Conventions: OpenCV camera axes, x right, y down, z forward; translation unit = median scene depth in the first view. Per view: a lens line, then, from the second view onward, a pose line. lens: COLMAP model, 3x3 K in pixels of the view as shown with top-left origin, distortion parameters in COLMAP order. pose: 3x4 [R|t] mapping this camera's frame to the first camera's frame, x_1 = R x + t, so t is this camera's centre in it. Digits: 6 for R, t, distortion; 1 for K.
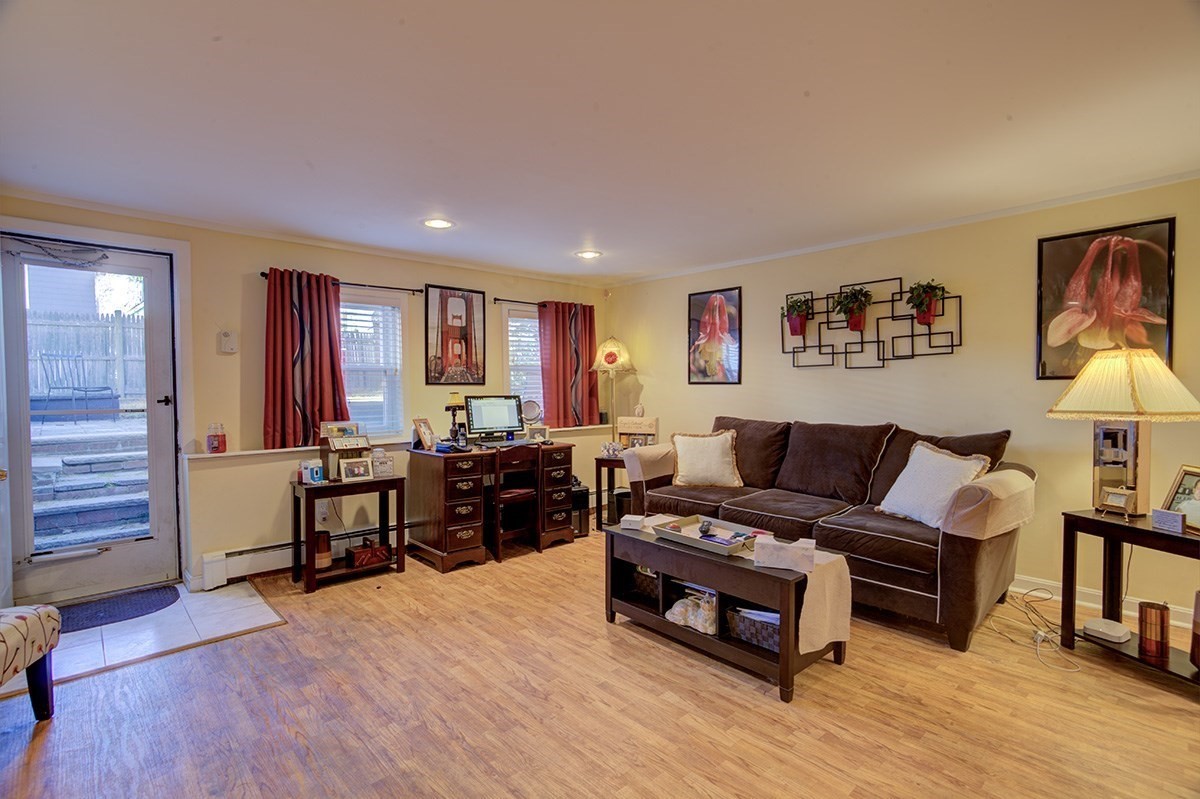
lens RADIAL K [[571.2, 0, 600.0], [0, 571.2, 399.5], [0, 0, 1]] dist [0.001170, 0.000705]
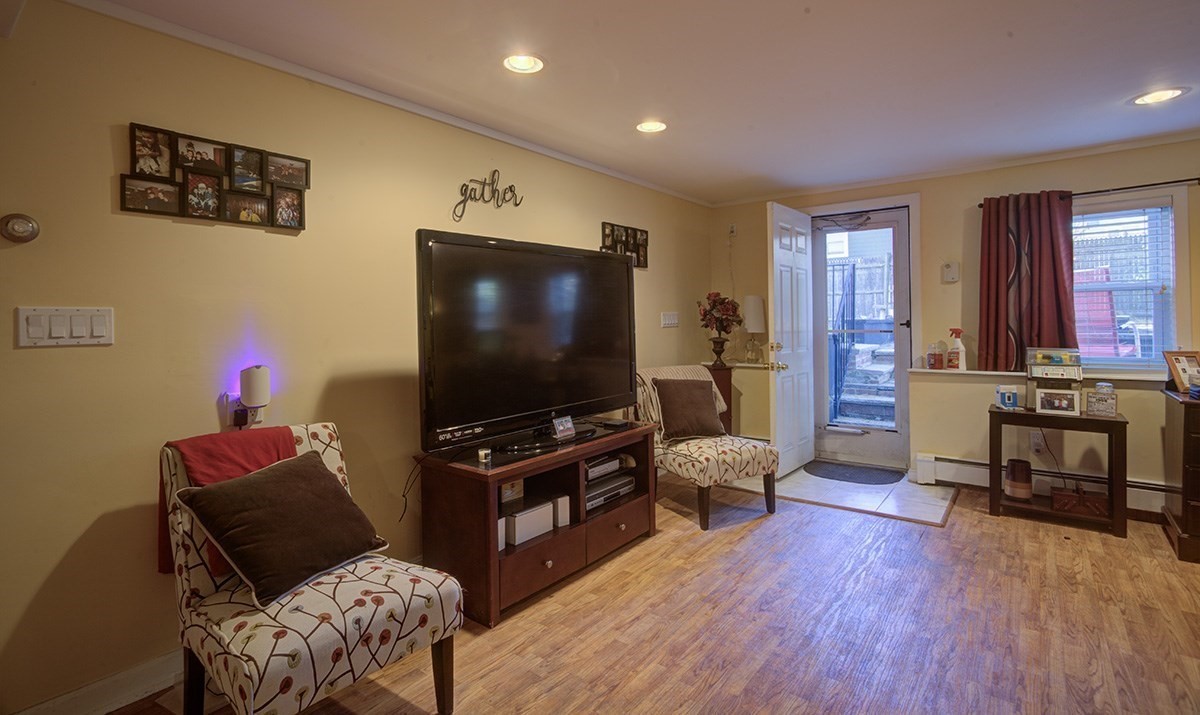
lens RADIAL K [[565.1, 0, 596.6], [0, 565.1, 315.5], [0, 0, 1]] dist [0.000829, 0.000598]
pose [[0.159139, -0.006515, -0.987235, 0.340050], [-0.009394, 0.999923, -0.008113, 0.000150], [0.987212, 0.010565, 0.159065, 0.135717]]
